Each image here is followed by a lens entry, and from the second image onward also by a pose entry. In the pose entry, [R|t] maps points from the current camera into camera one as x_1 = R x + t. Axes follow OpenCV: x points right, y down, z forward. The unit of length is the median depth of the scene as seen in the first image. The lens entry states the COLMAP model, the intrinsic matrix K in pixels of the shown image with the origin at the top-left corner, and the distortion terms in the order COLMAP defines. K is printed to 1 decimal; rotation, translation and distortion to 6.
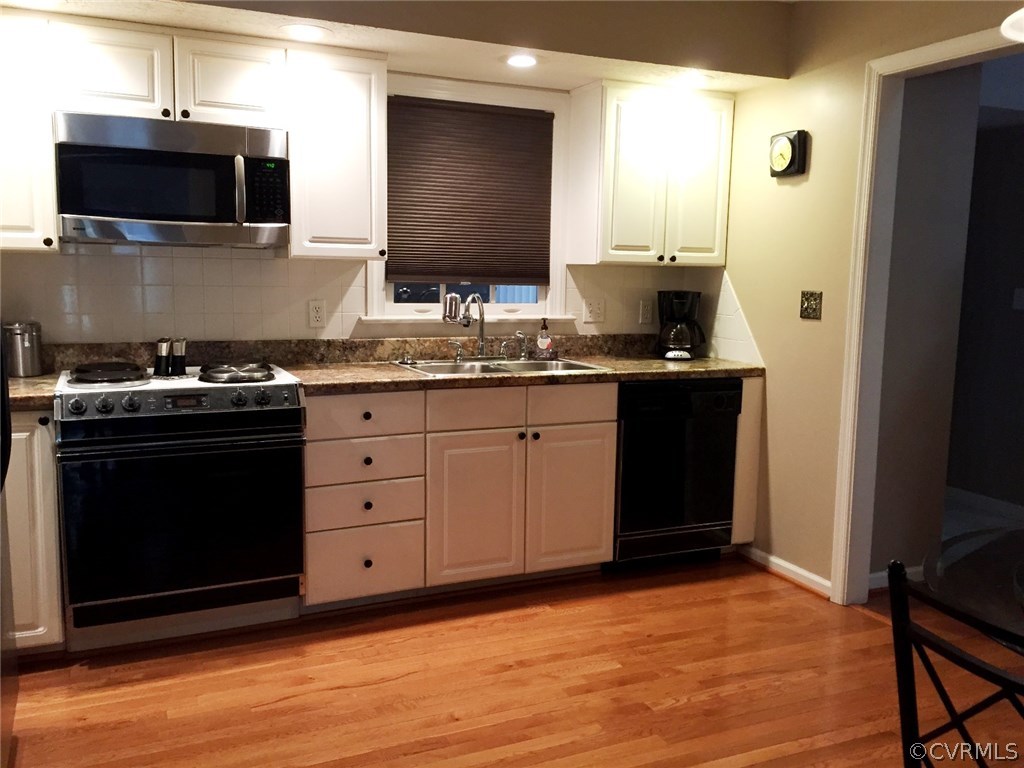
lens RADIAL K [[881.5, 0, 513.3], [0, 881.5, 382.6], [0, 0, 1]] dist [0.067803, -0.073939]
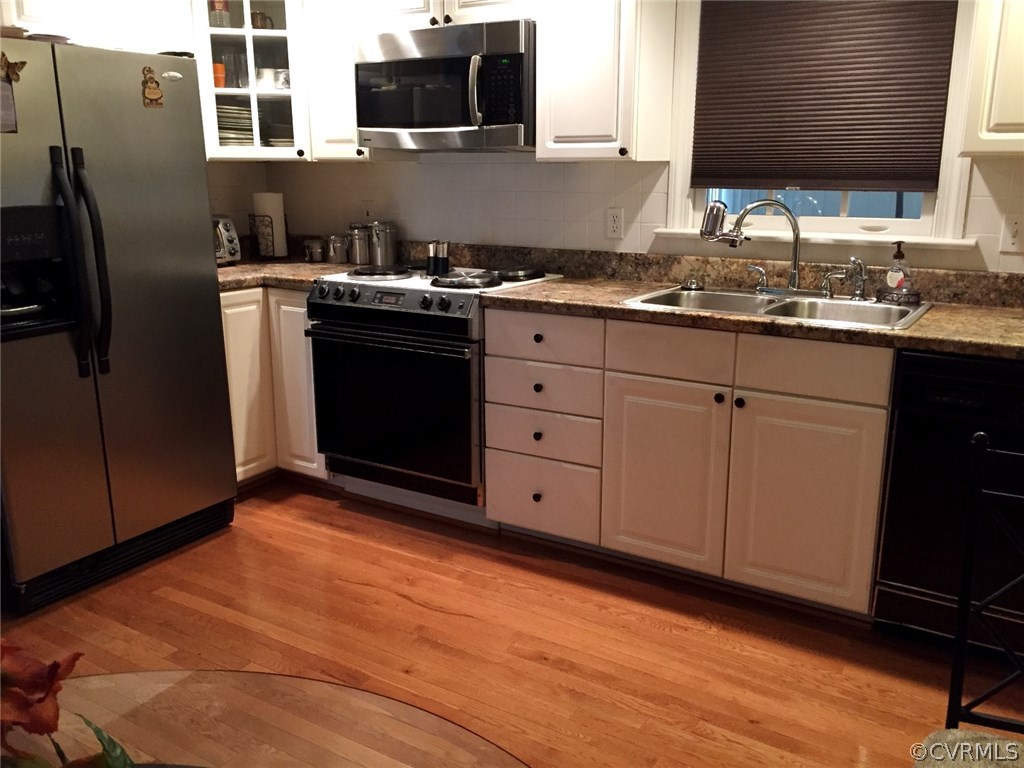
lens RADIAL K [[881.5, 0, 513.9], [0, 881.5, 382.0], [0, 0, 1]] dist [0.067803, -0.073939]
pose [[0.546381, 0.183198, -0.817255, 0.524774], [-0.098673, 0.983069, 0.154398, -0.051266], [0.831704, -0.003719, 0.555207, 0.443980]]
